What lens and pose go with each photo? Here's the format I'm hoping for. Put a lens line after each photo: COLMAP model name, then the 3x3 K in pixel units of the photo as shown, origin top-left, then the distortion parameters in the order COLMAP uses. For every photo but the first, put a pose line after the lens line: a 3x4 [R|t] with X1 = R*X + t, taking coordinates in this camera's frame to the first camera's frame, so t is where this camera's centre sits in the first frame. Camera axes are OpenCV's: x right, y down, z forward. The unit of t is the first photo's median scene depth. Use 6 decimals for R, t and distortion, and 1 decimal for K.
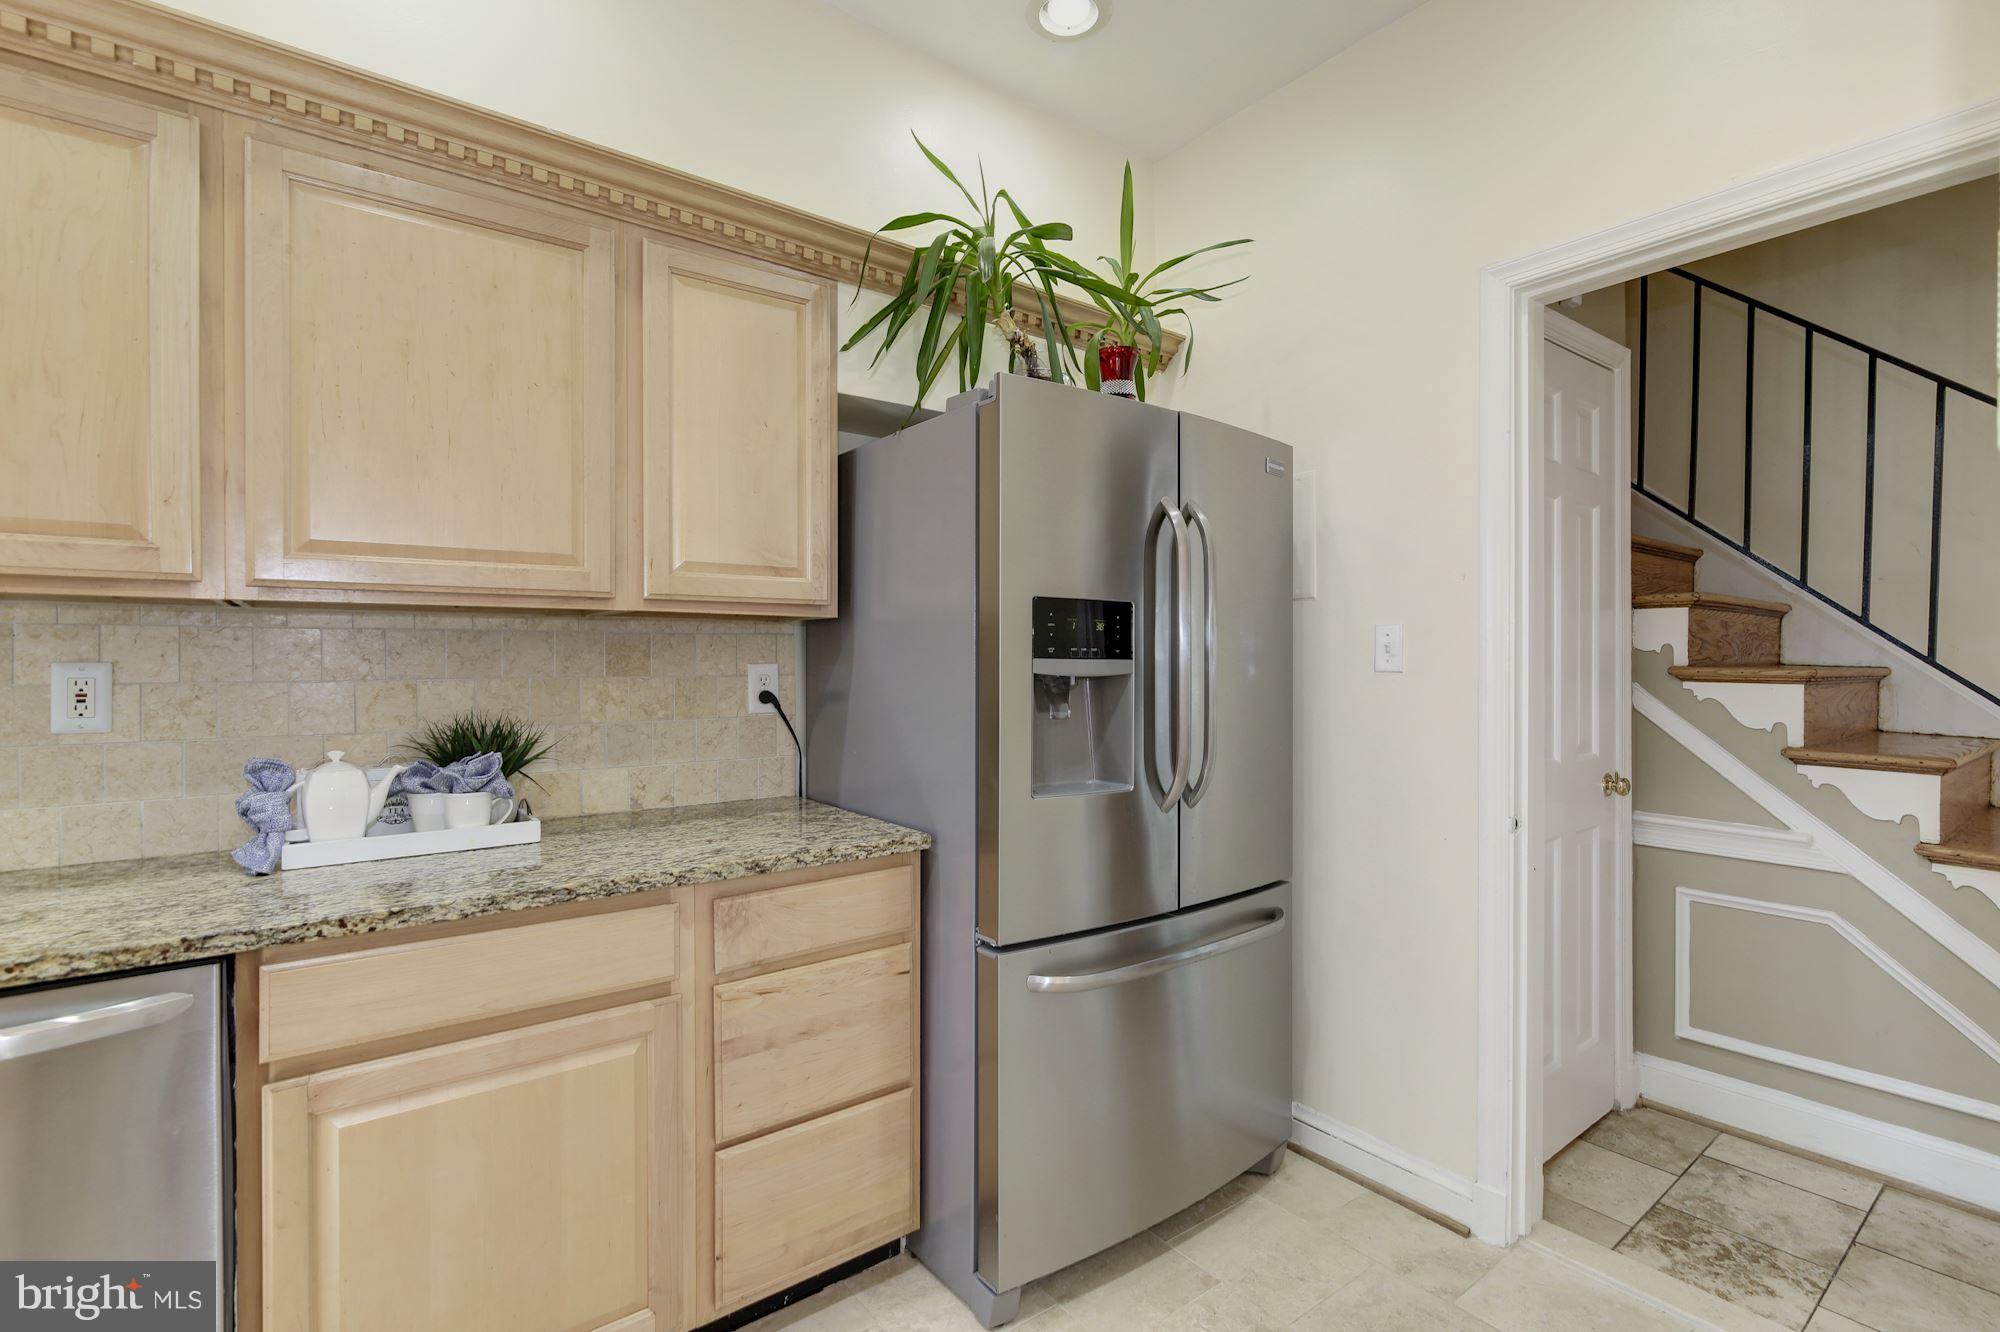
lens RADIAL K [[929.6, 0, 1004.6], [0, 929.6, 665.1], [0, 0, 1]] dist [-0.000890, 0.000487]
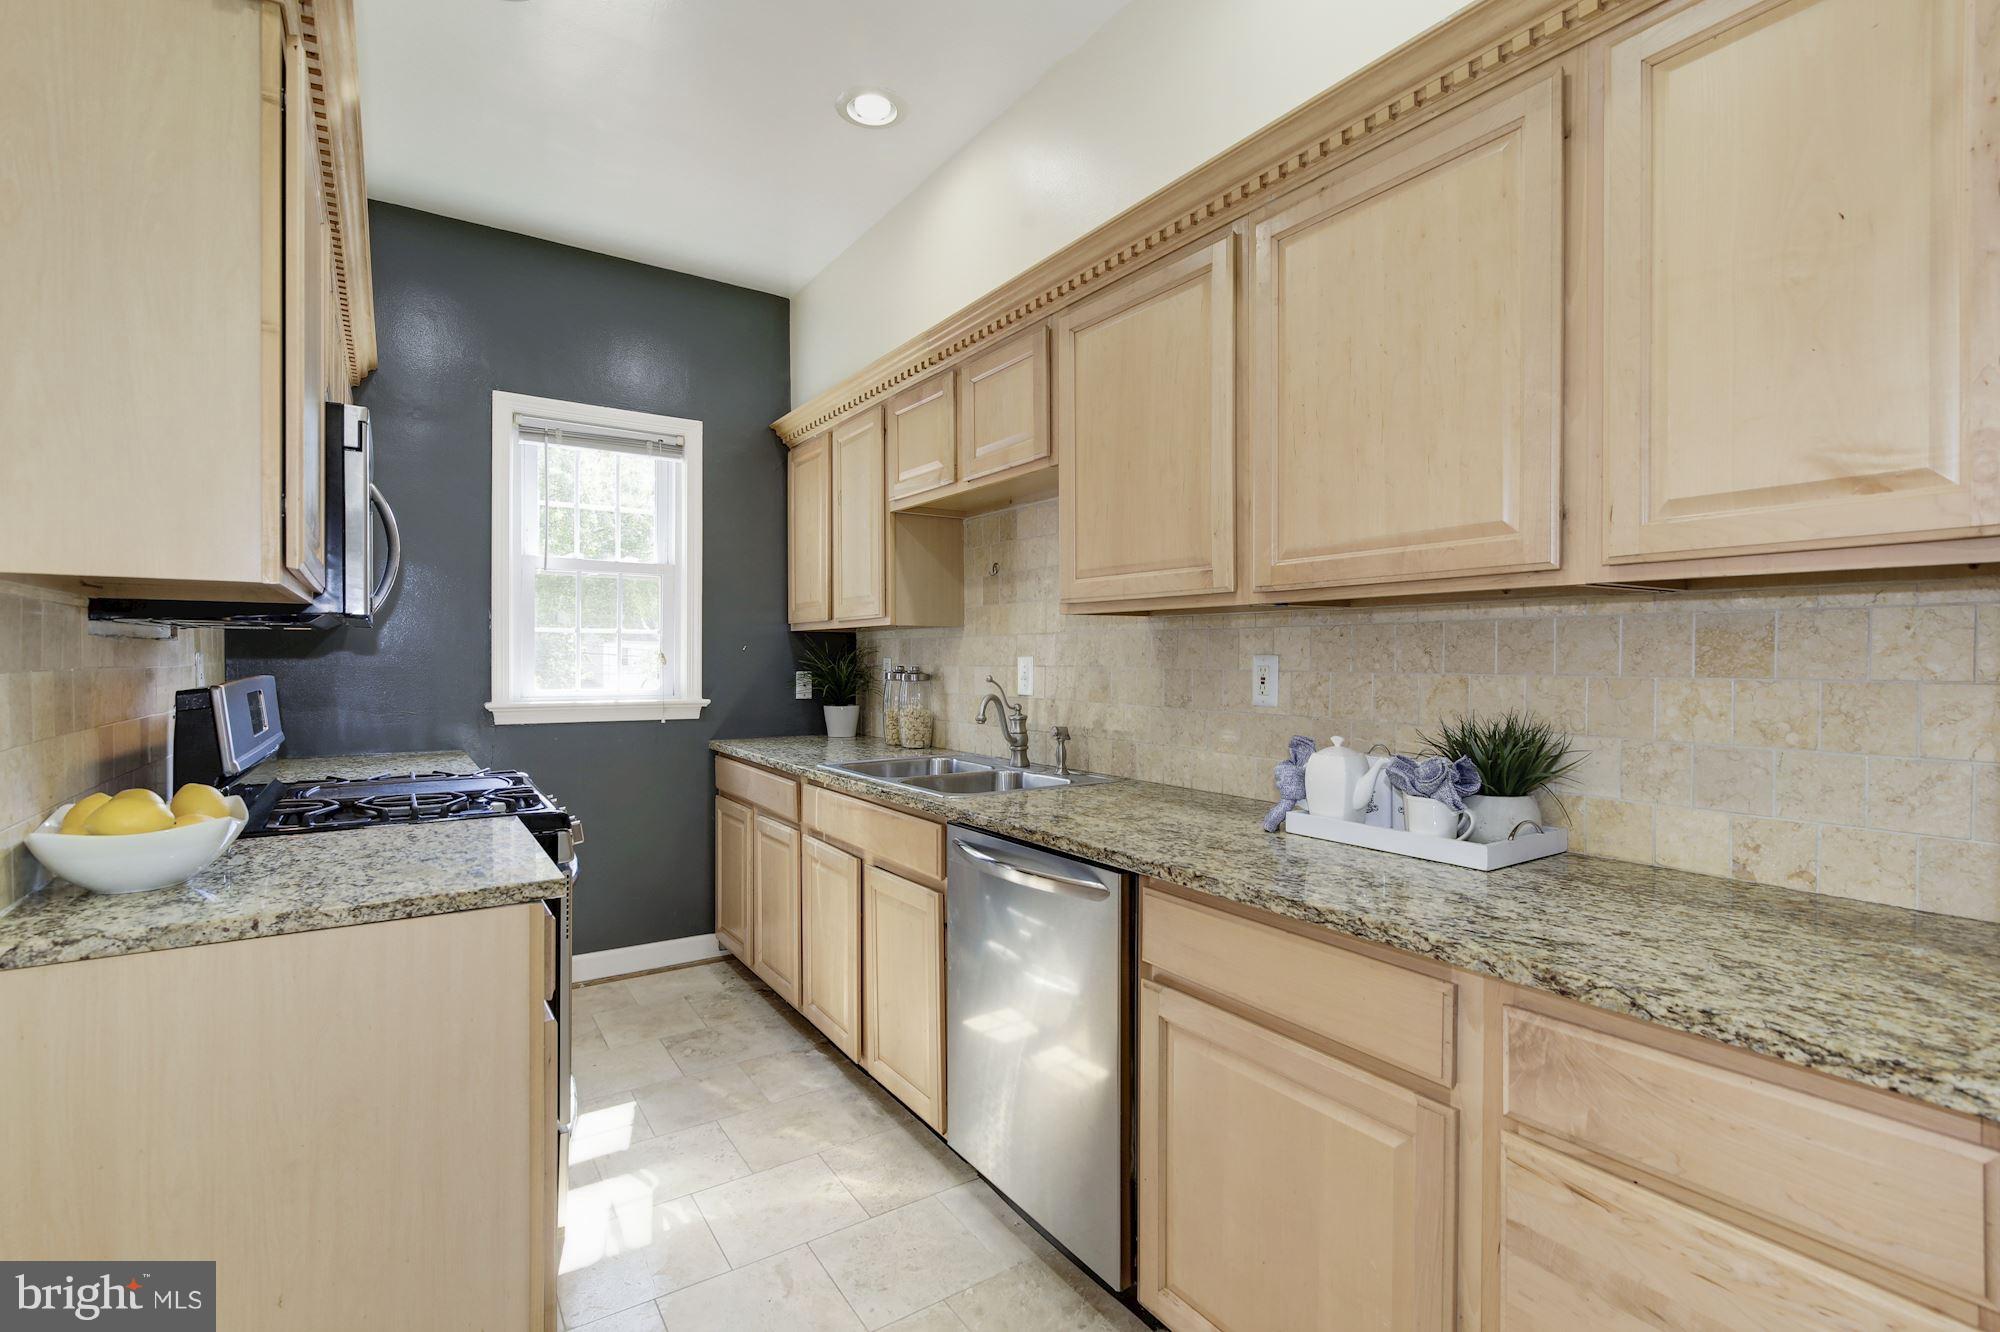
lens RADIAL K [[929.6, 0, 1004.6], [0, 929.6, 665.1], [0, 0, 1]] dist [-0.000890, 0.000487]
pose [[-0.072544, 0.011883, -0.997294, 0.358247], [-0.007208, 0.999897, 0.012439, -0.001731], [0.997339, 0.008091, -0.072451, 0.627163]]
